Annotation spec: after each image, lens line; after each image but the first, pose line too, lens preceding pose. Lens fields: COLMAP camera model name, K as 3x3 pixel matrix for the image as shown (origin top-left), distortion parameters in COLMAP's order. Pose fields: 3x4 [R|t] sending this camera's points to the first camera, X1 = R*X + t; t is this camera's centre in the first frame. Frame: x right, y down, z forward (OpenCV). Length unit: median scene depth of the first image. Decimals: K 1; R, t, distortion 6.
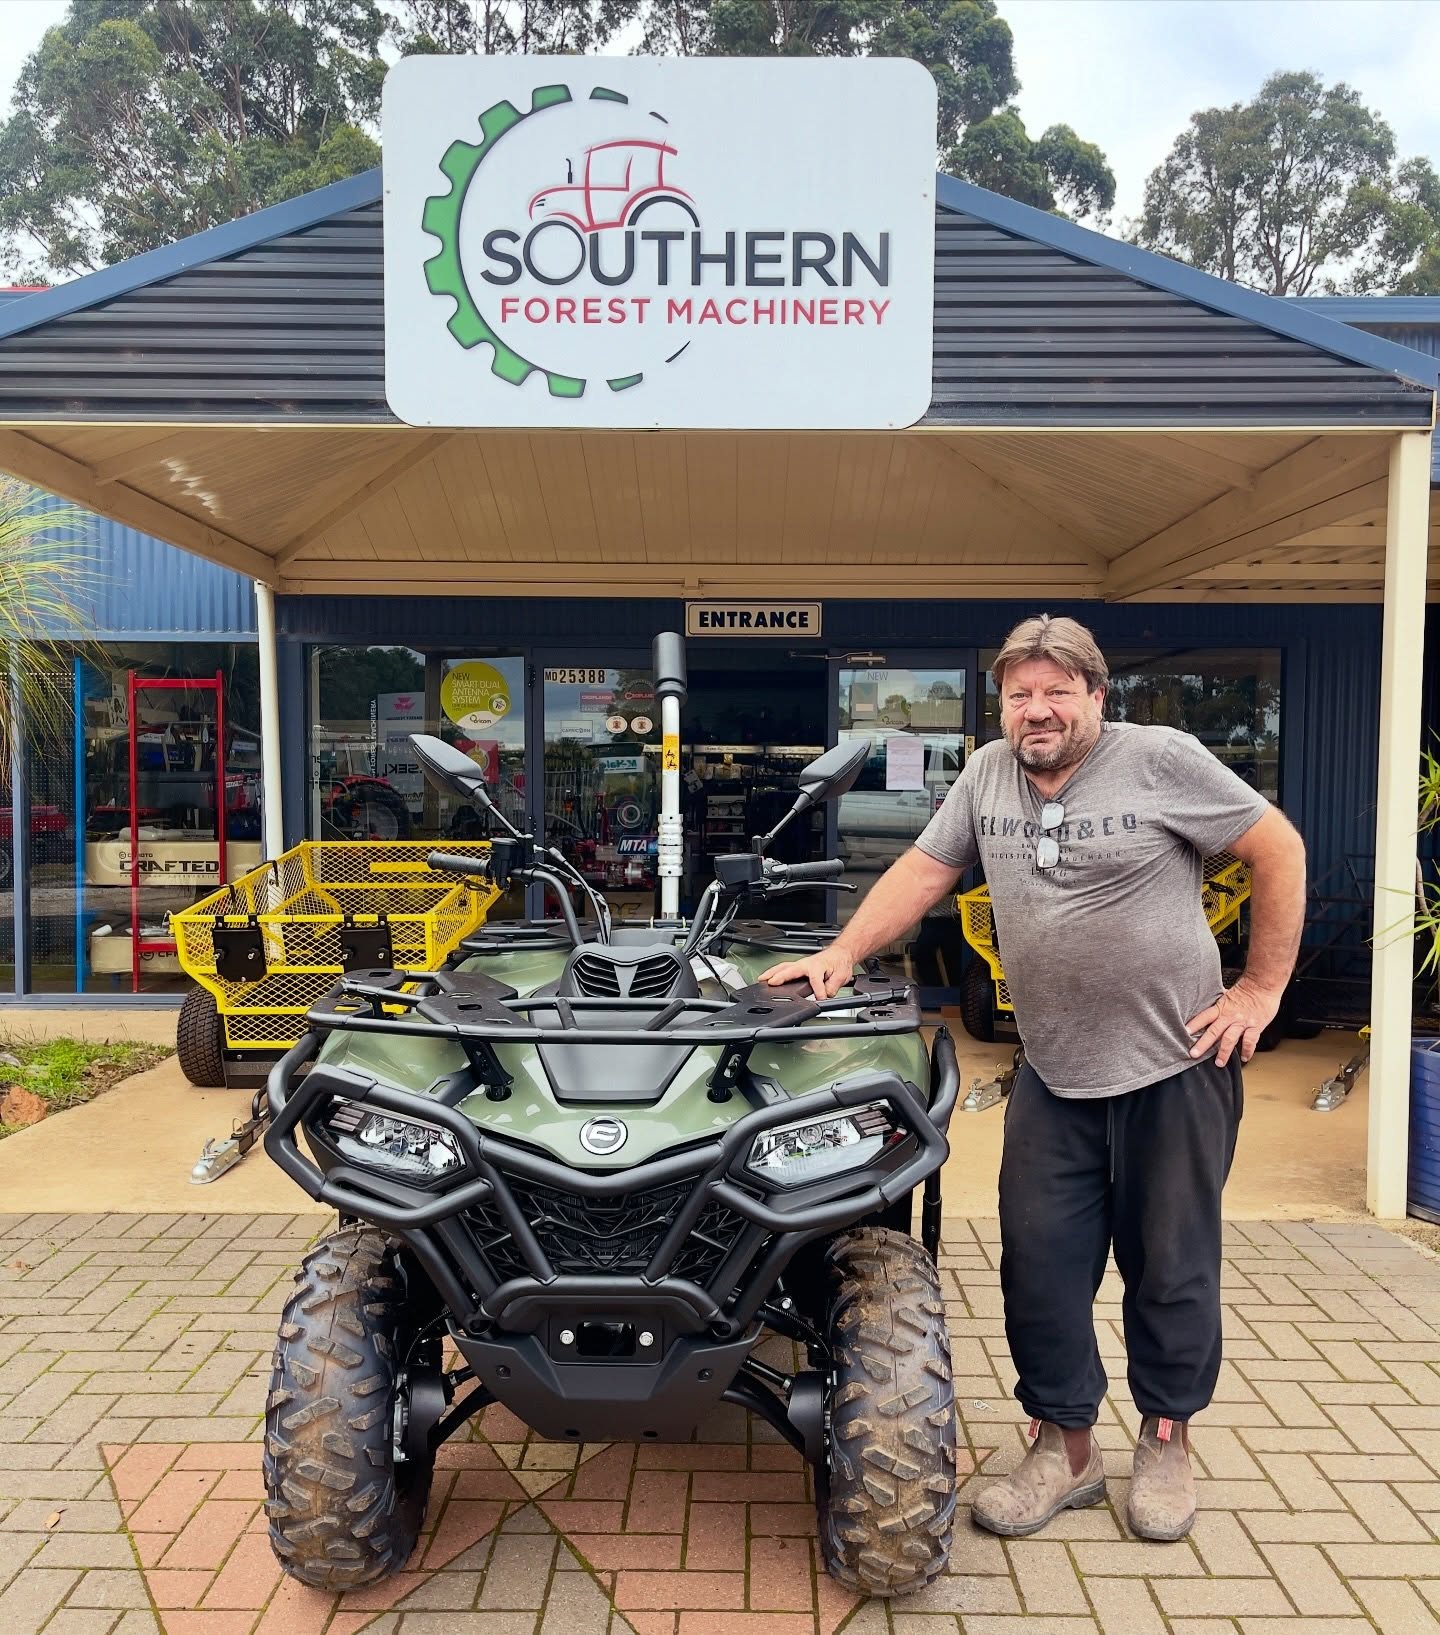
lens RADIAL K [[1475.4, 0, 740.8], [0, 1475.4, 864.2], [0, 0, 1]] dist [0.037138, -0.002066]
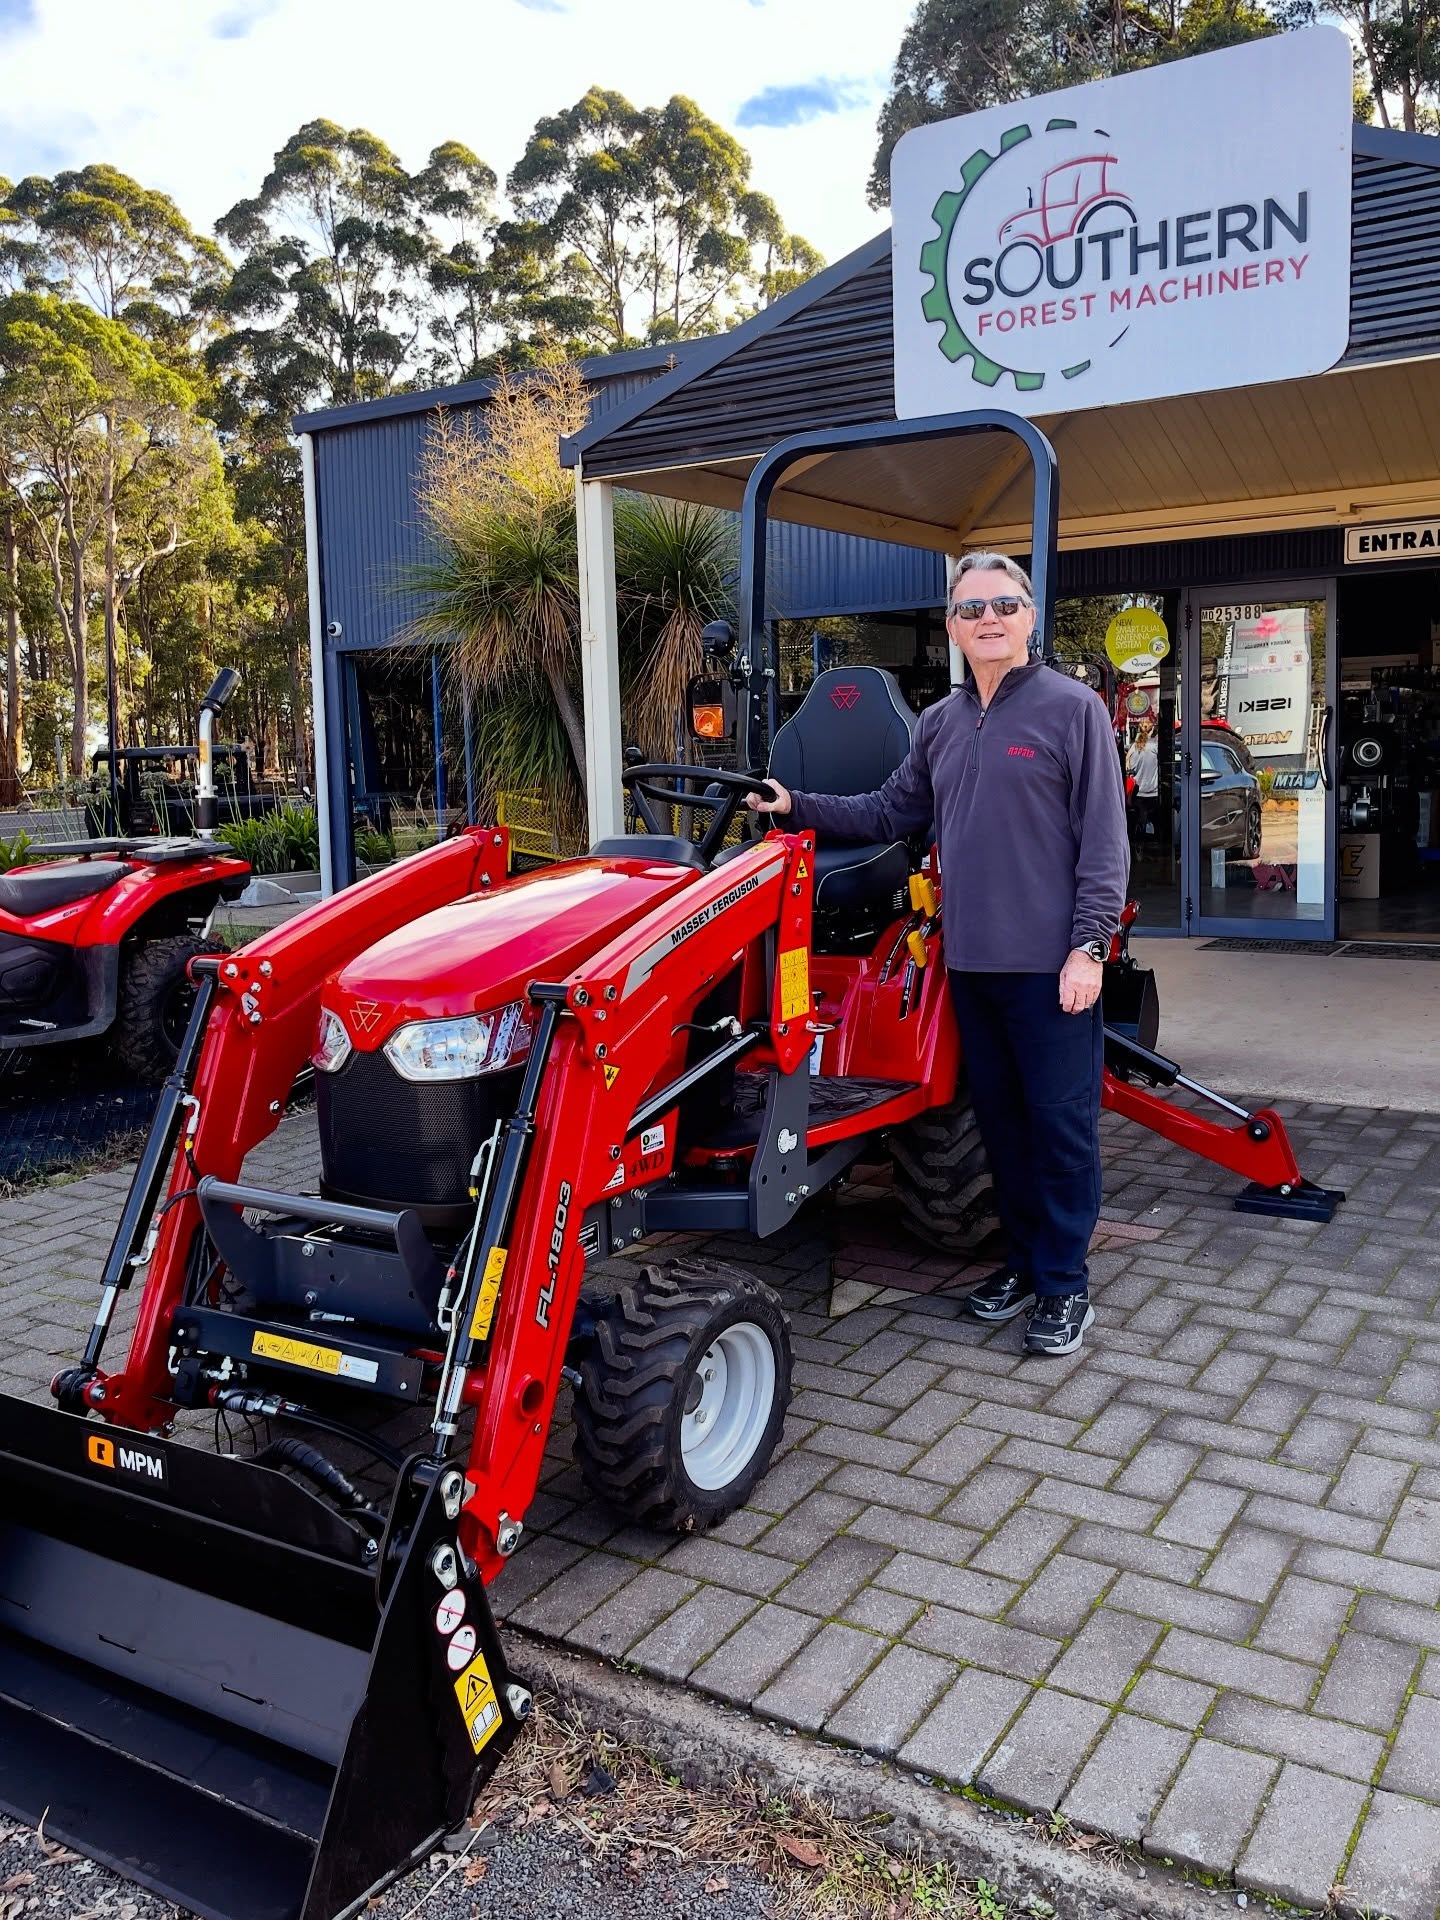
lens RADIAL K [[1601.6, 0, 779.8], [0, 1601.6, 928.6], [0, 0, 1]] dist [0.008878, 0.021230]
pose [[0.853583, 0.027459, -0.520233, 0.393834], [0.008548, 0.997737, 0.066689, 0.028743], [0.520887, -0.061371, 0.851417, -0.228860]]
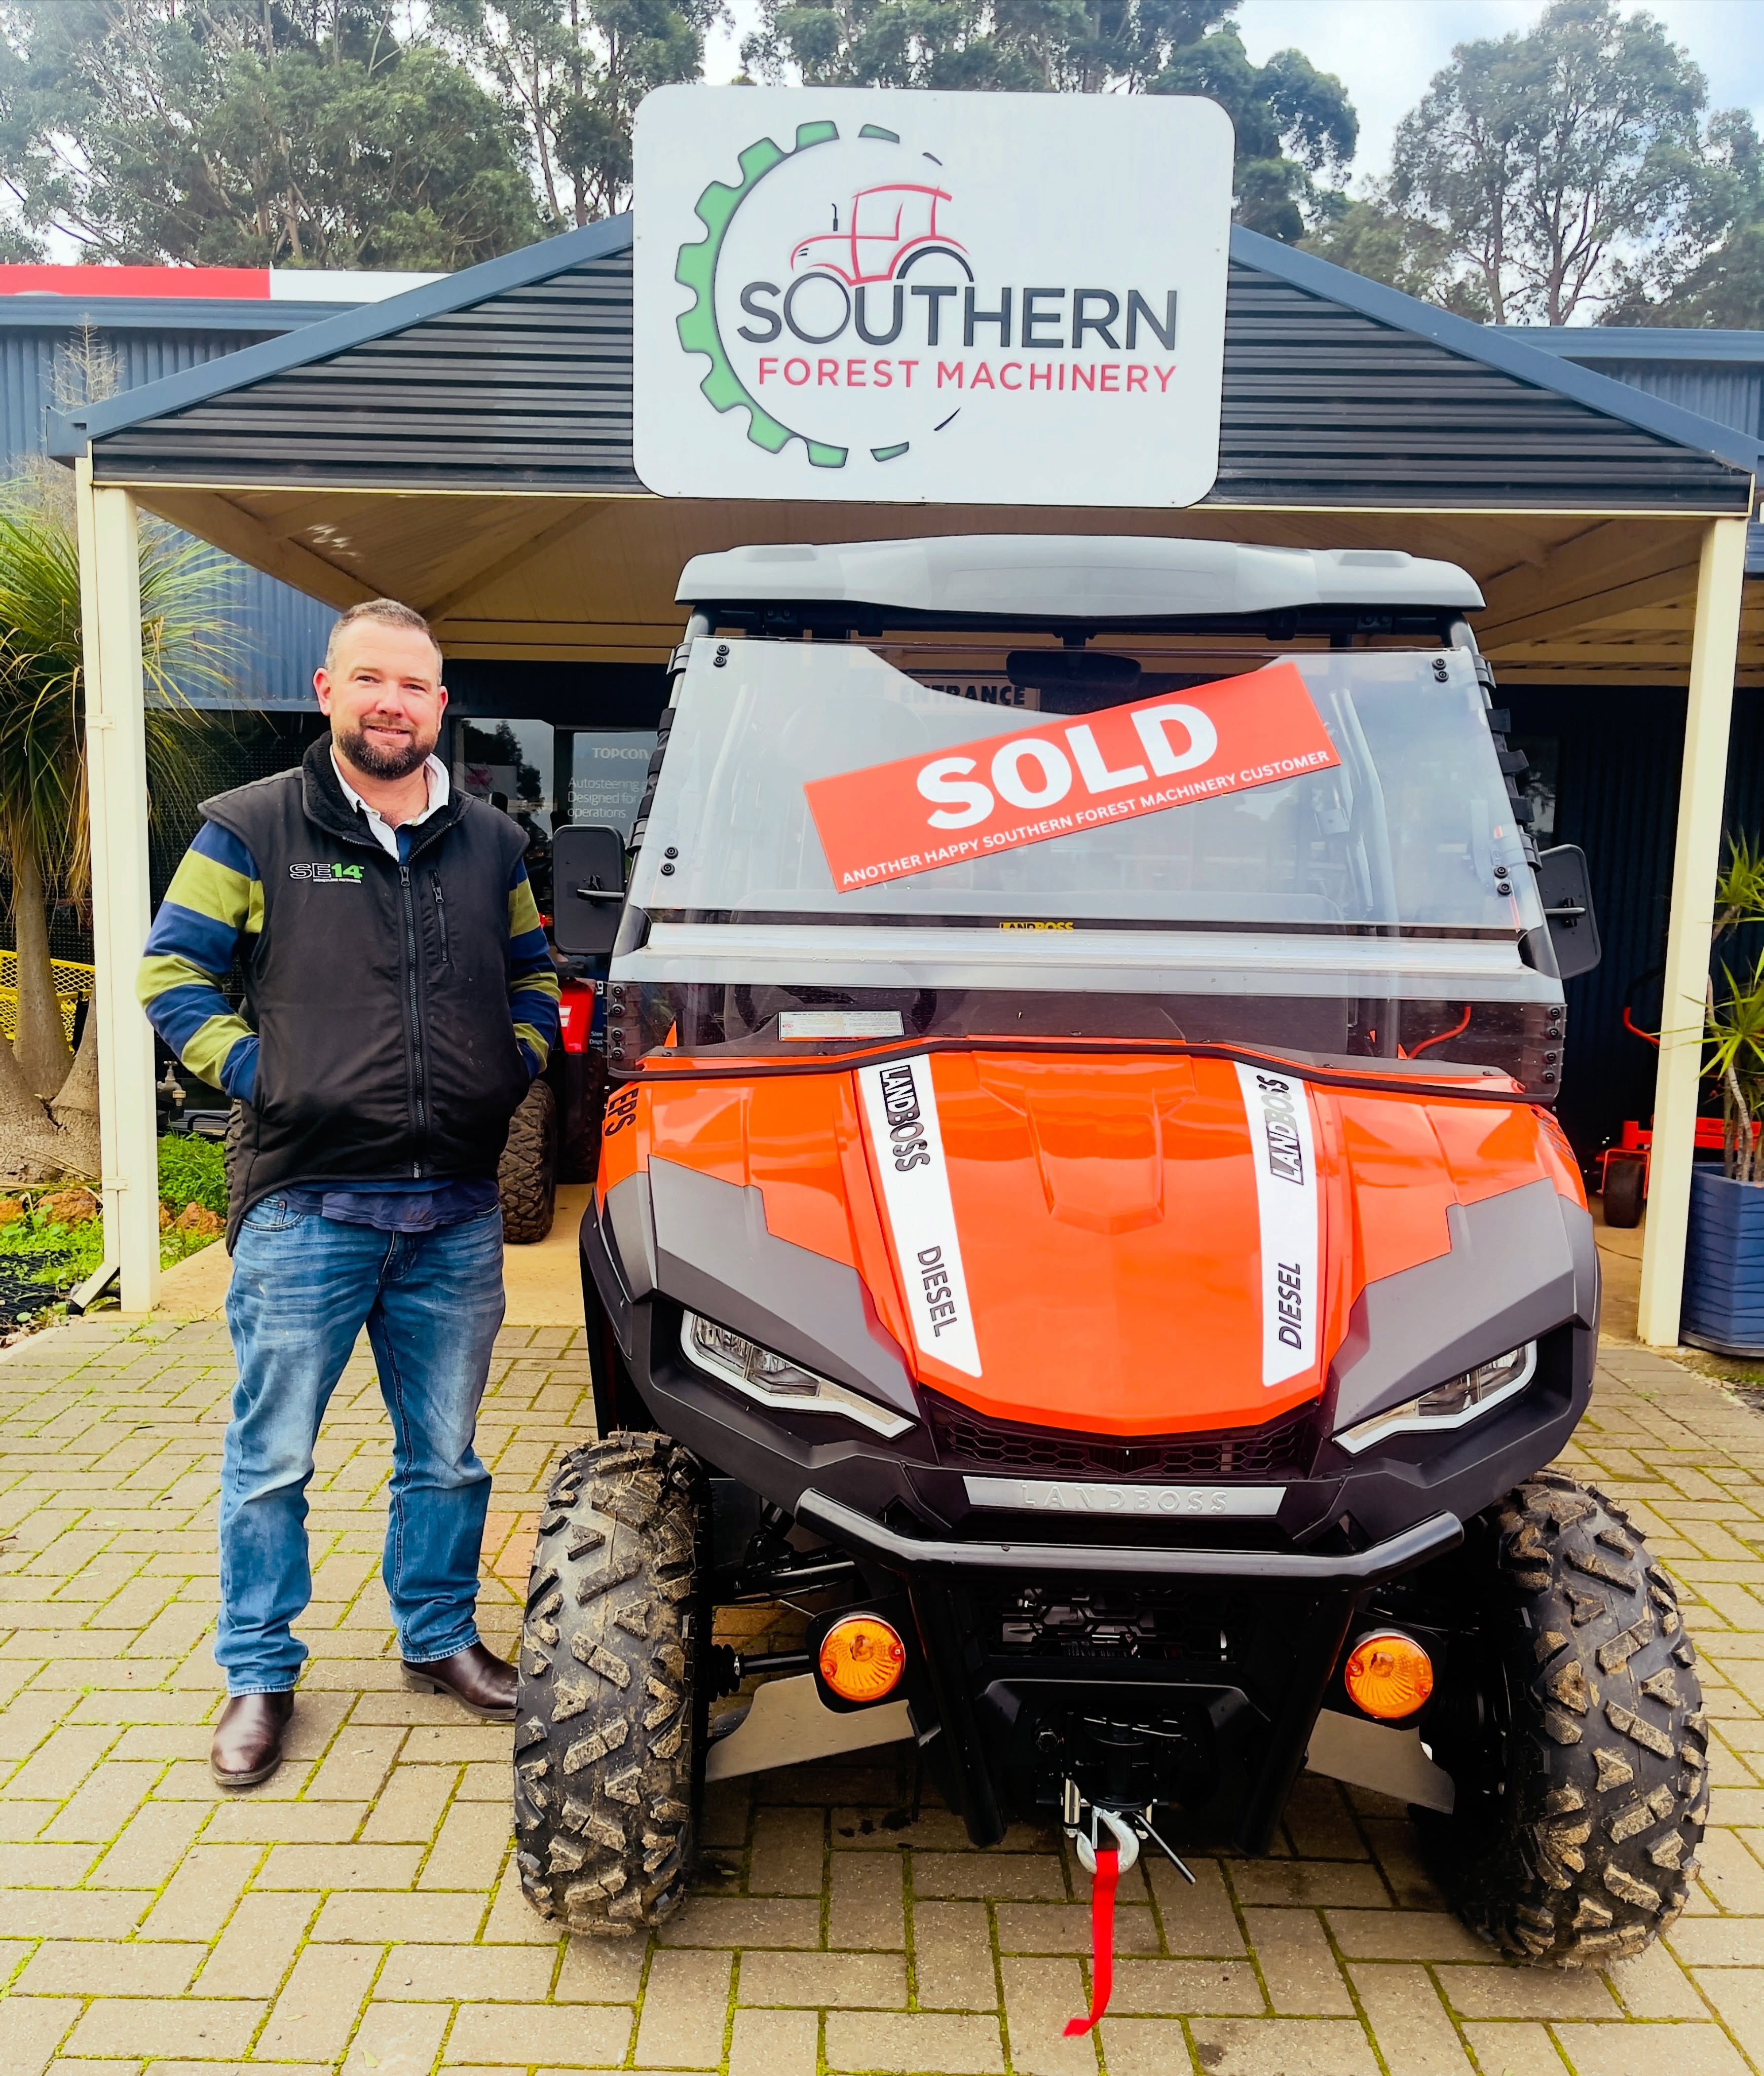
lens RADIAL K [[1809.6, 0, 870.0], [0, 1809.6, 1119.0], [0, 0, 1]] dist [0.055681, -0.050816]
pose [[0.999889, 0.012468, 0.008144, -0.094815], [-0.013065, 0.996882, 0.077811, 0.004904], [-0.007148, -0.077909, 0.996935, -0.178147]]
